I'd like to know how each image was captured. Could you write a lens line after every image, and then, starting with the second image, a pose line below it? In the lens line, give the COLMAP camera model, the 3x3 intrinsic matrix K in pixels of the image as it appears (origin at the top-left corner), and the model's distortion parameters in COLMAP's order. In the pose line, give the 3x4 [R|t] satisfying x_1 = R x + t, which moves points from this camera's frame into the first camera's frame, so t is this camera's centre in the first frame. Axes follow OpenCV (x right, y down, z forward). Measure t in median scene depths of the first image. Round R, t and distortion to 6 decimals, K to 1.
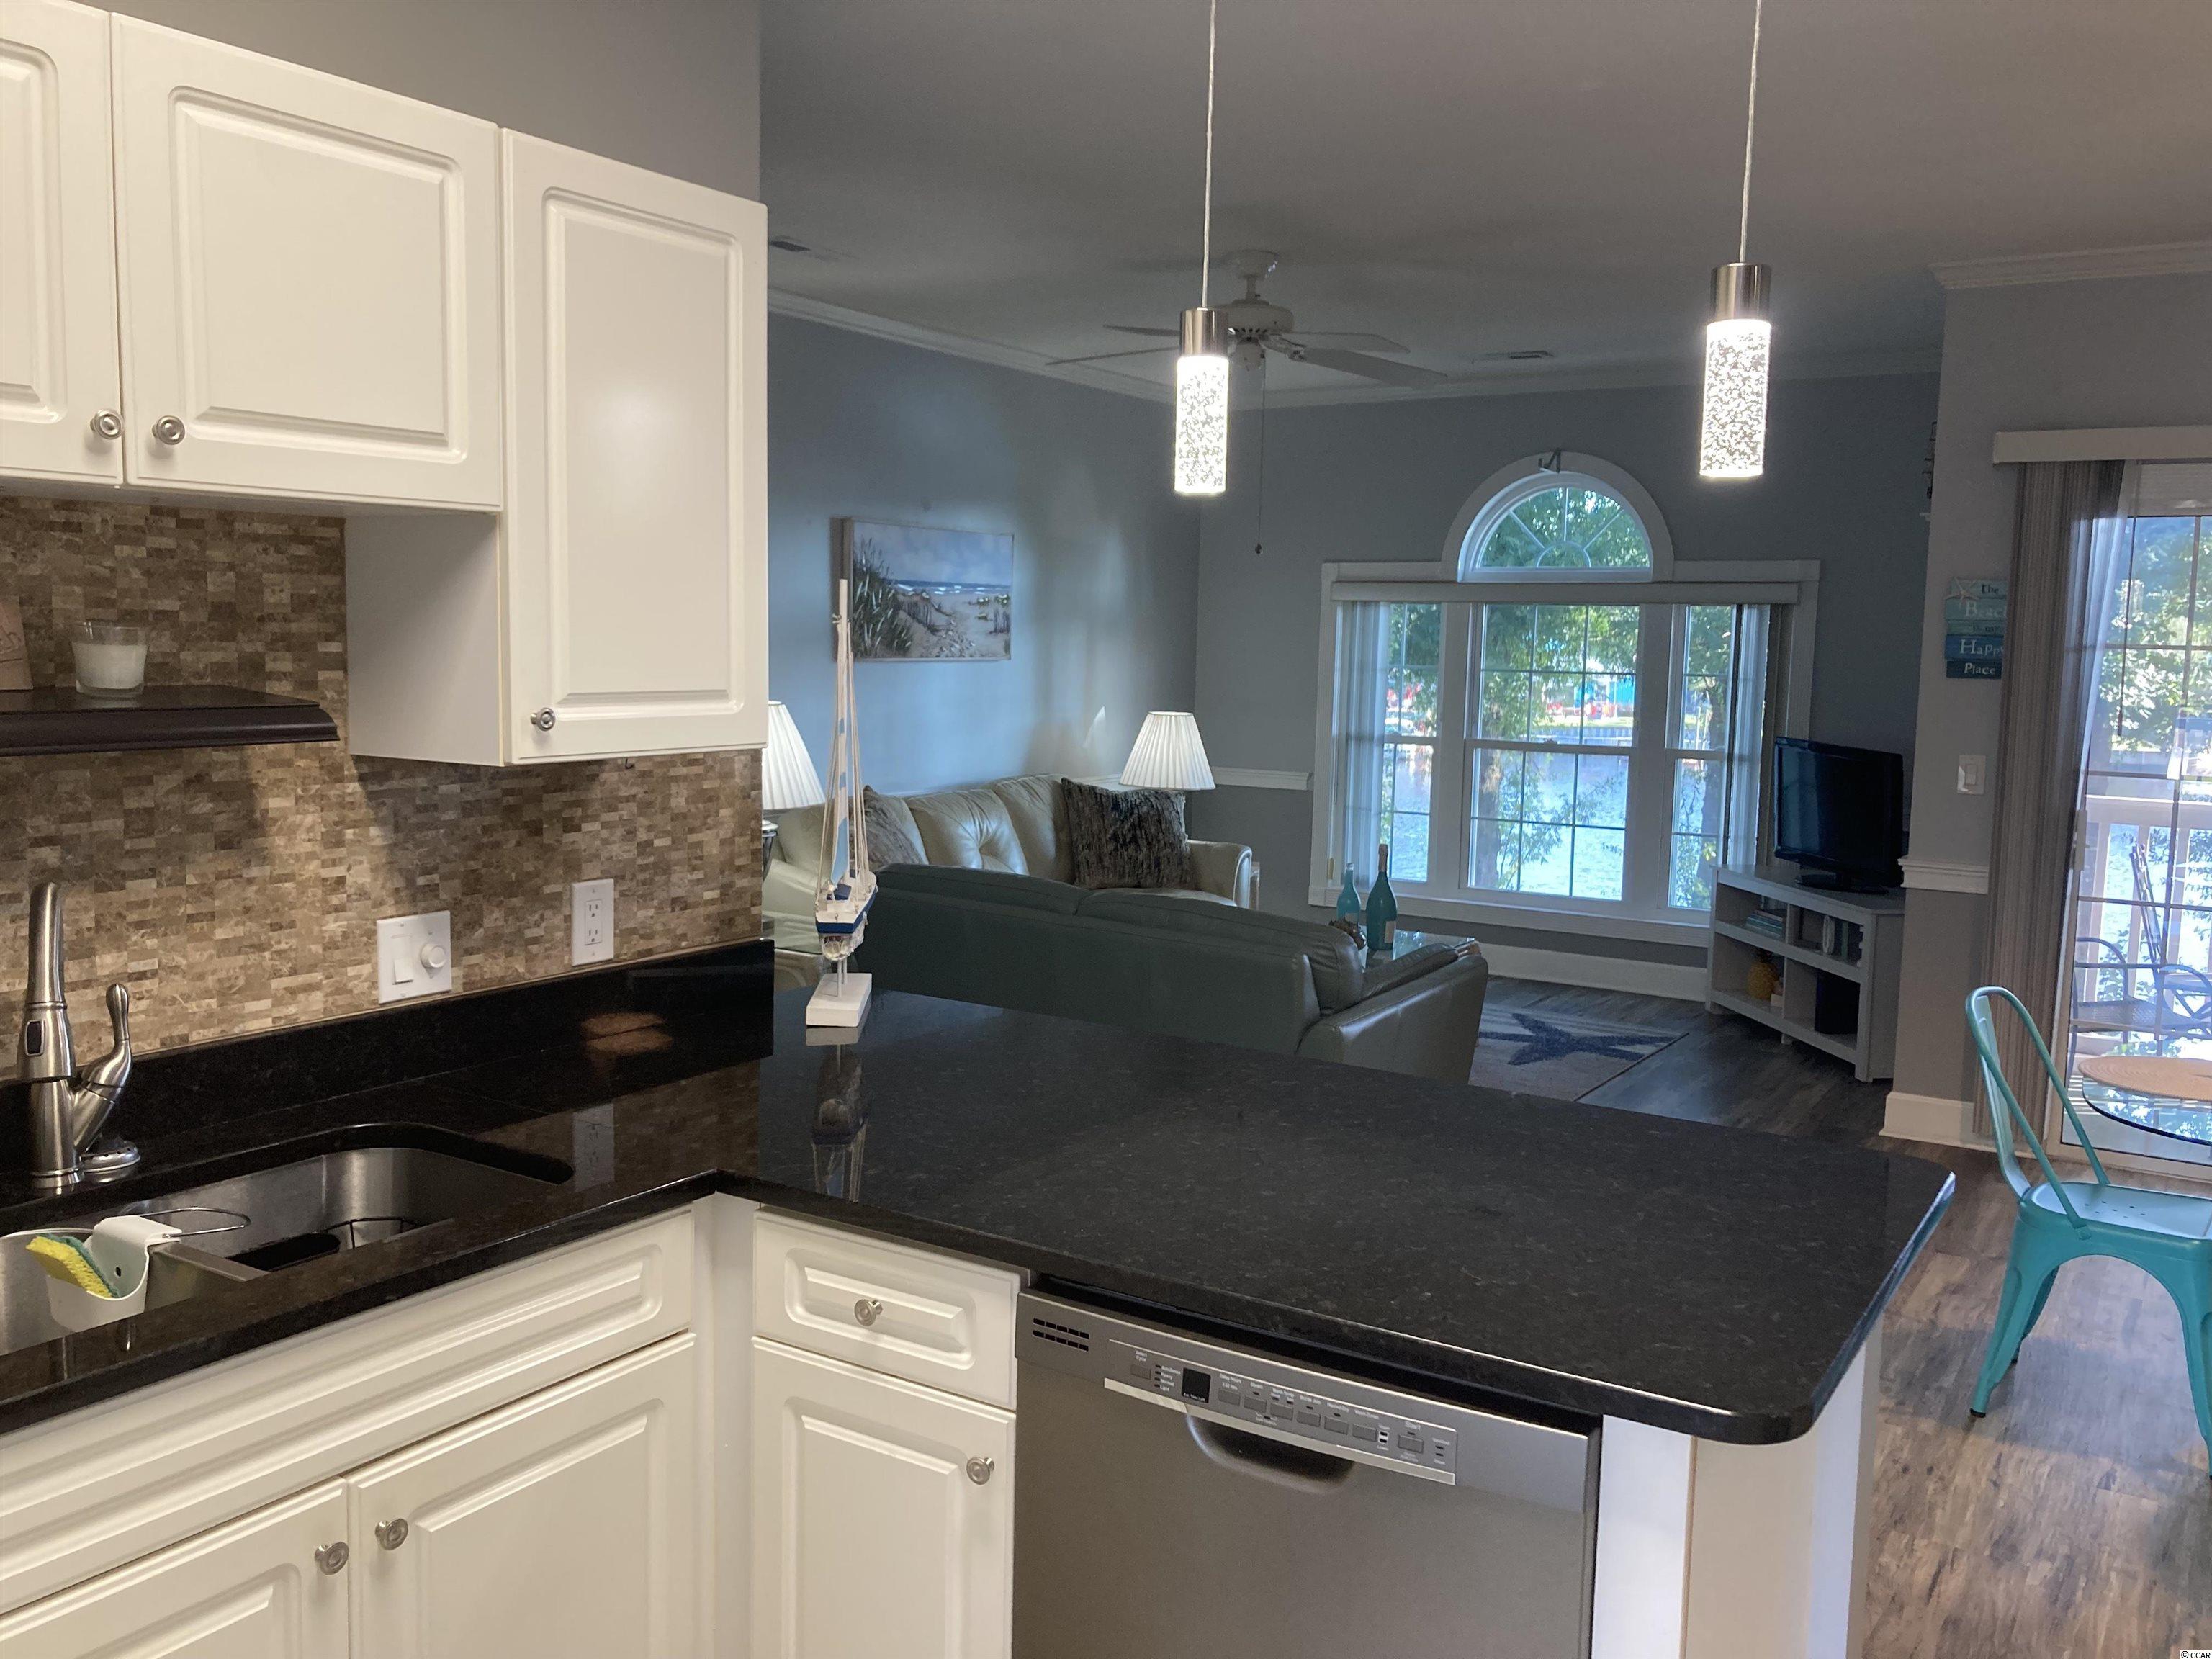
lens RADIAL K [[1815.8, 0, 1110.5], [0, 1815.8, 822.5], [0, 0, 1]] dist [0.051560, -0.065955]
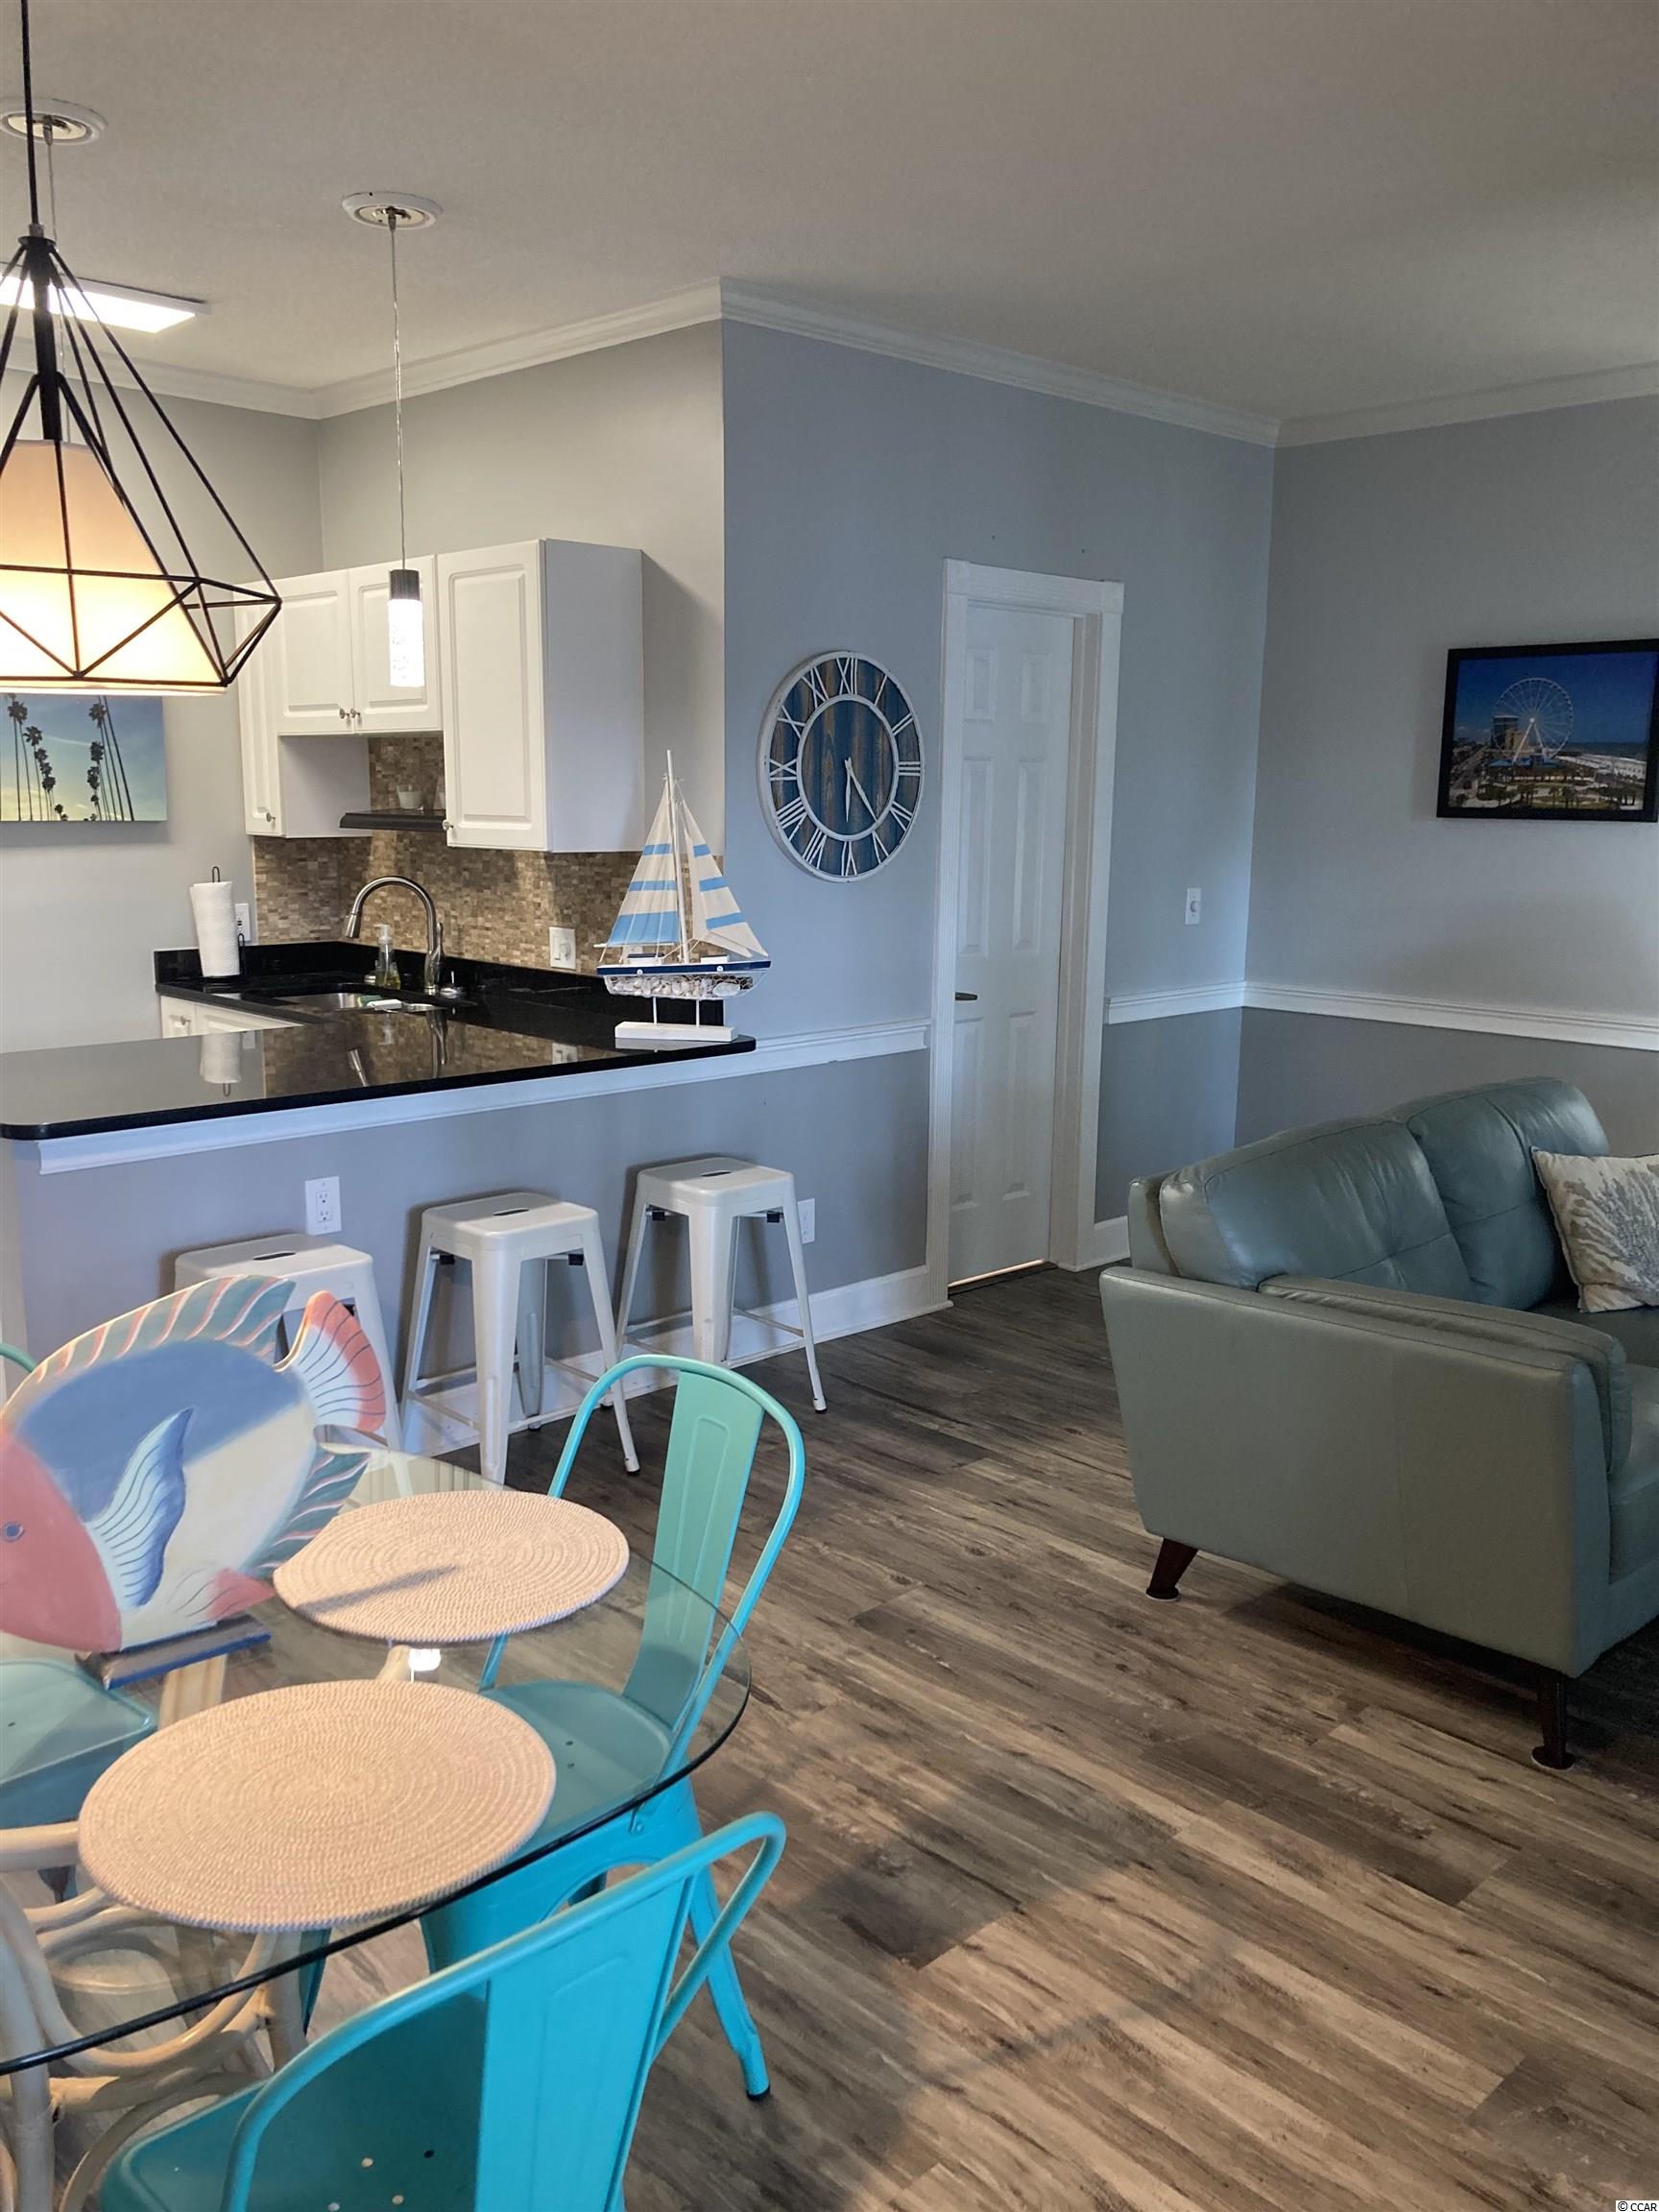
lens RADIAL K [[1815.8, 0, 836.3], [0, 1815.8, 1122.2], [0, 0, 1]] dist [0.051560, -0.065955]
pose [[-0.228411, 0.152974, -0.961472, 0.944821], [-0.119881, 0.975643, 0.183708, -0.090807], [0.966156, 0.157224, -0.204509, 1.067500]]
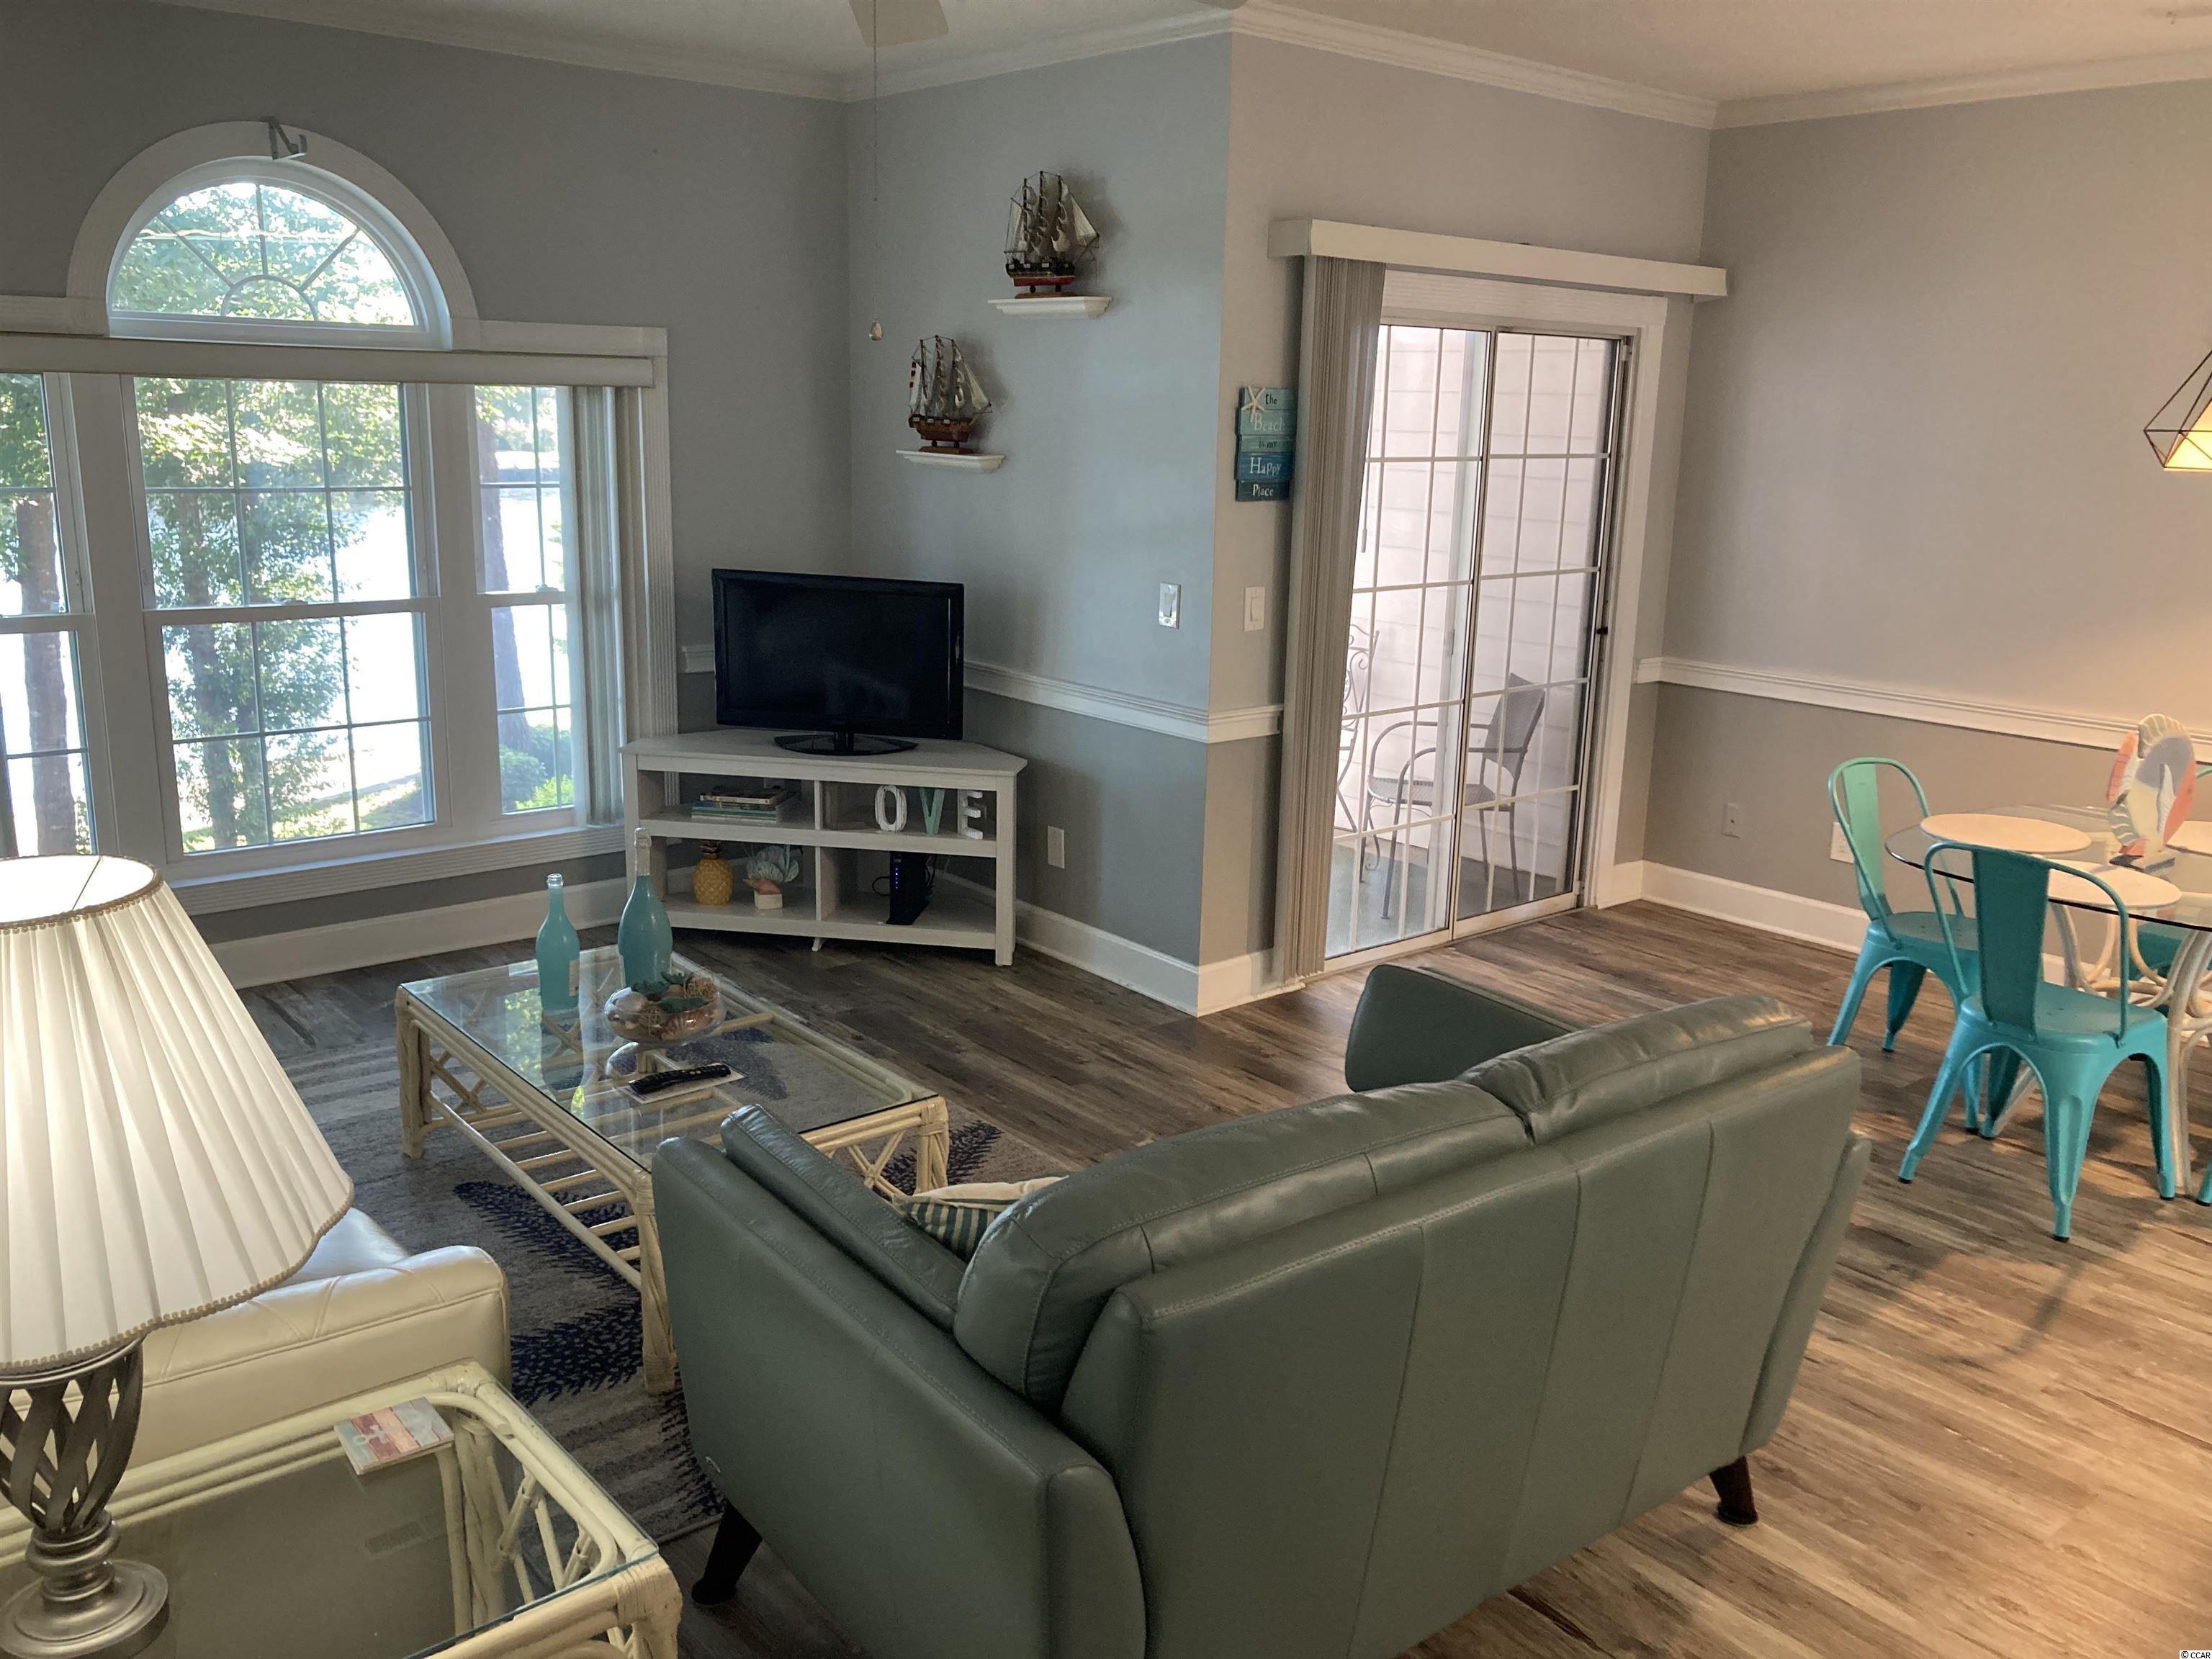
lens RADIAL K [[1815.8, 0, 1116.8], [0, 1815.8, 810.2], [0, 0, 1]] dist [0.051560, -0.065955]
pose [[0.302261, -0.226117, 0.926018, -0.560058], [0.082175, 0.974022, 0.211016, -0.170597], [-0.949677, 0.012314, 0.312990, 1.077475]]
